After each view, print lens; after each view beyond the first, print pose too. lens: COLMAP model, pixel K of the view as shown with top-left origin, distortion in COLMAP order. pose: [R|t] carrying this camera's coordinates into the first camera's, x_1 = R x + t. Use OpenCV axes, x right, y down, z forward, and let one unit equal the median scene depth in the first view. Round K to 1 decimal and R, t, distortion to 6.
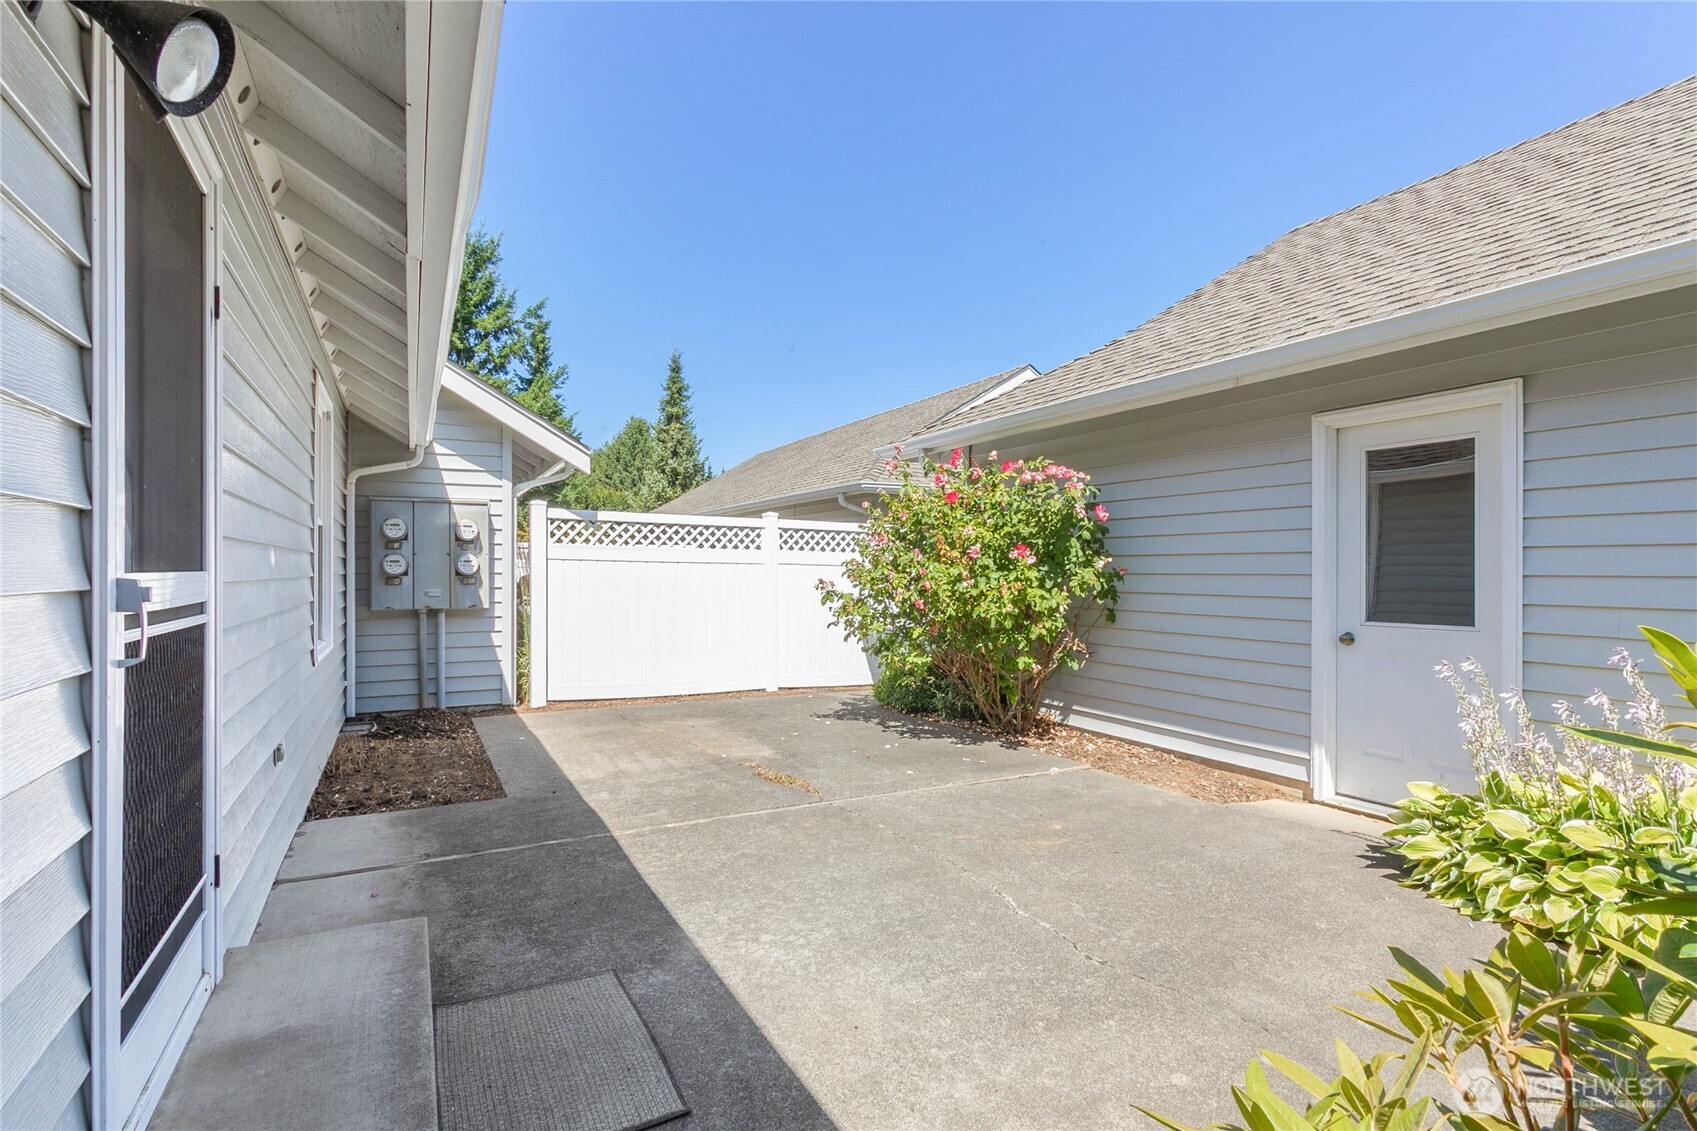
lens RADIAL K [[806.4, 0, 844.3], [0, 806.4, 578.8], [0, 0, 1]] dist [0.001240, 0.002701]
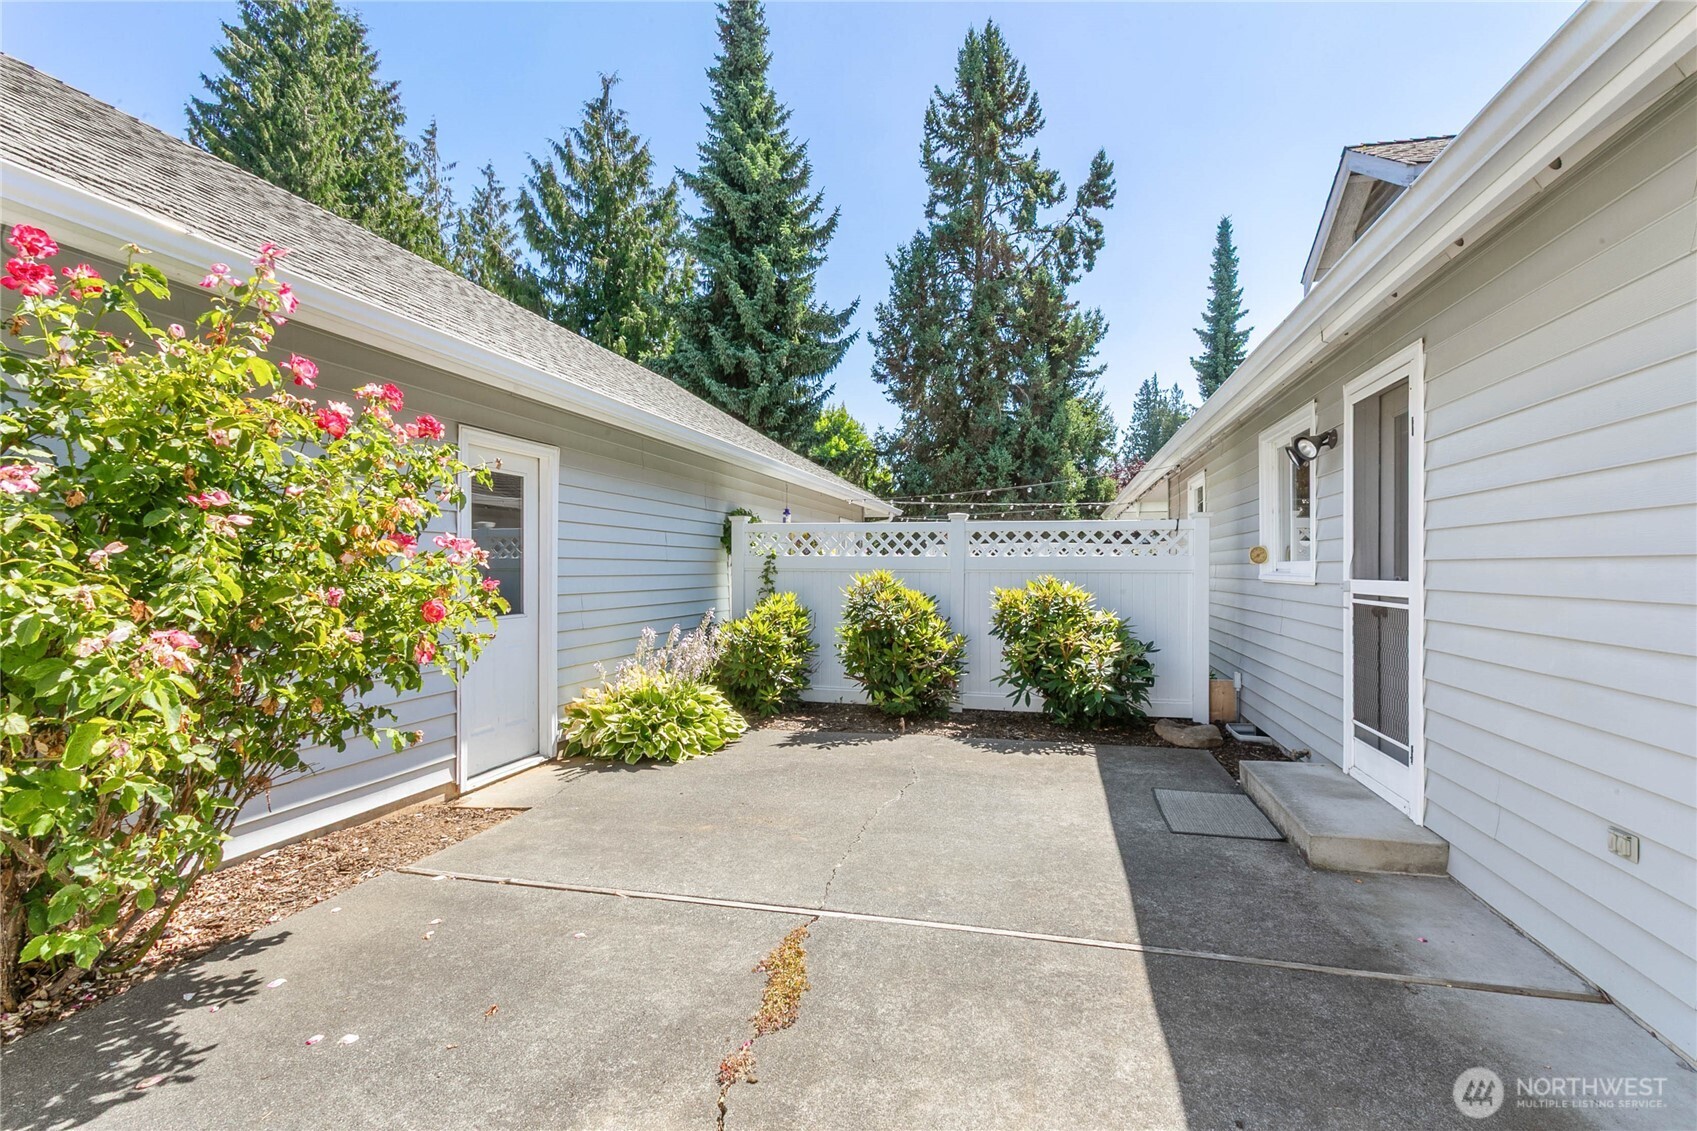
lens RADIAL K [[806.4, 0, 835.2], [0, 806.4, 565.8], [0, 0, 1]] dist [0.001240, 0.002701]
pose [[-0.728882, -0.003103, 0.684633, -0.500018], [0.003215, 0.999963, 0.007955, -0.029381], [-0.684632, 0.007999, -0.728845, 1.468438]]
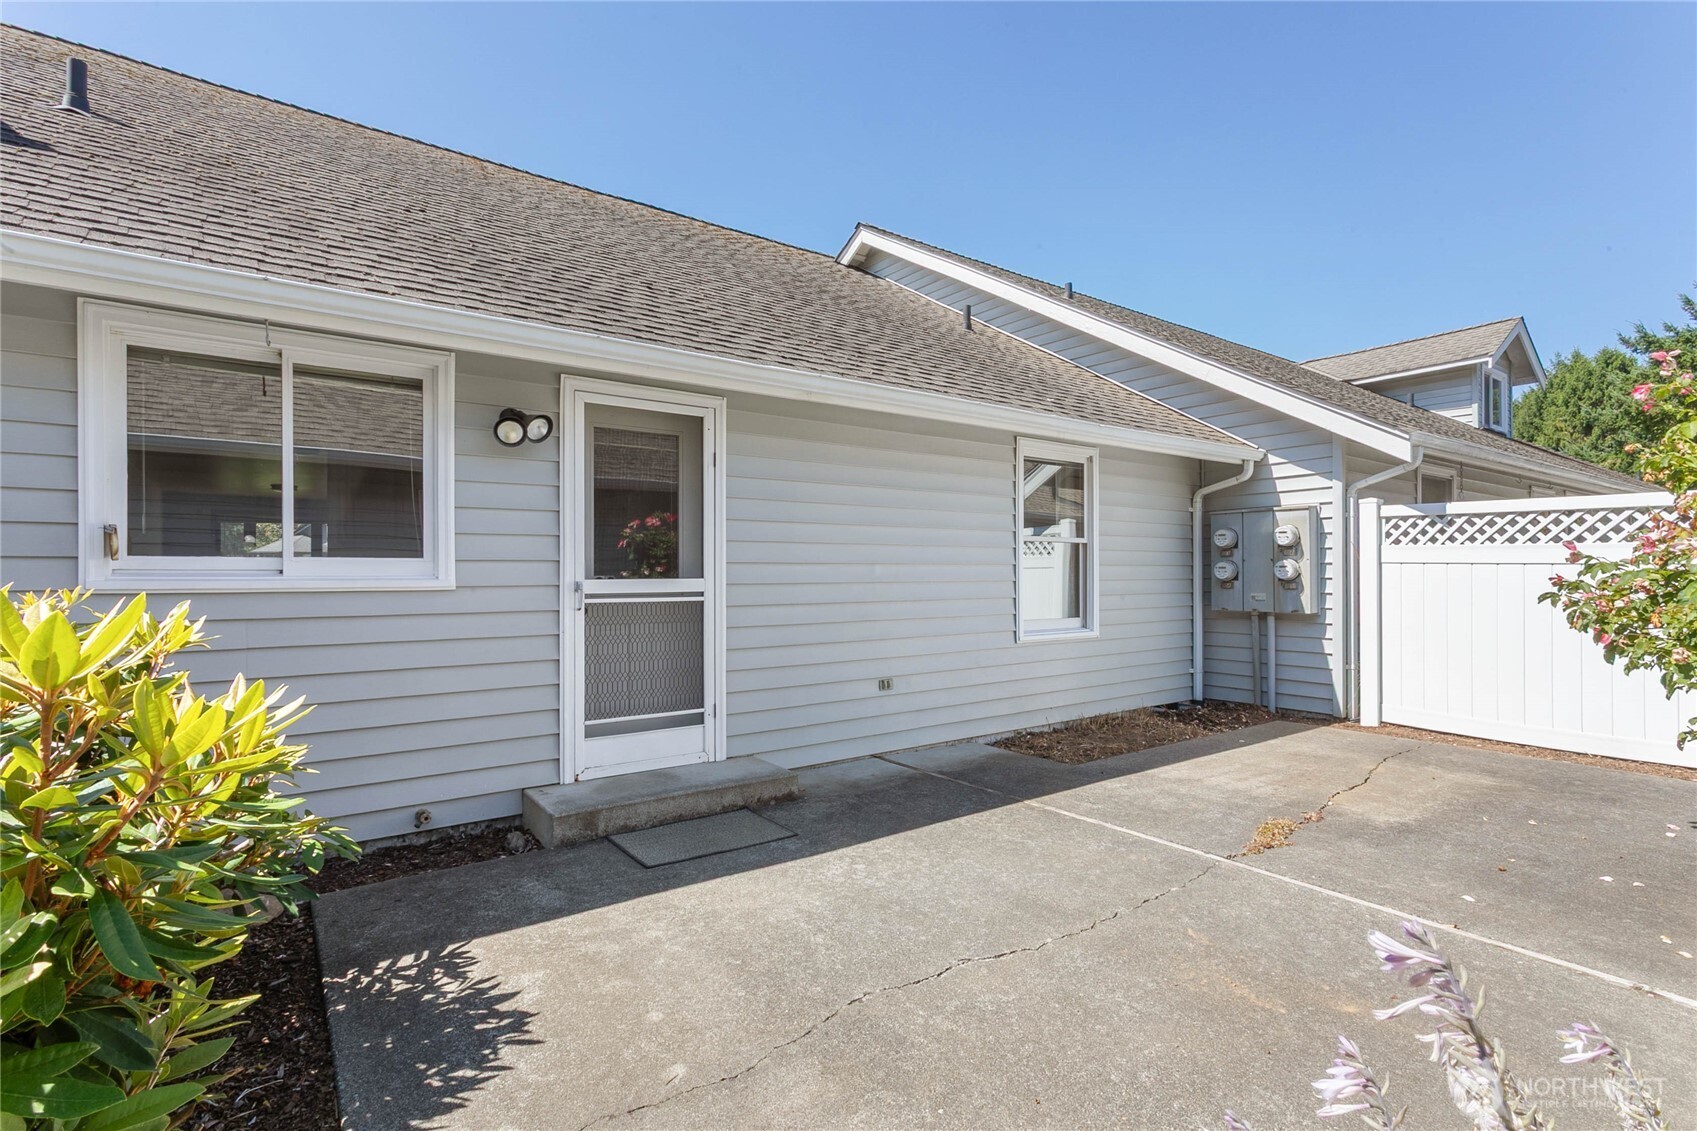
lens RADIAL K [[806.4, 0, 855.5], [0, 806.4, 568.2], [0, 0, 1]] dist [0.001240, 0.002701]
pose [[0.151059, -0.009580, -0.988478, 0.720956], [-0.006789, 0.999919, -0.010728, -0.007929], [0.988501, 0.008332, 0.150982, 0.491813]]
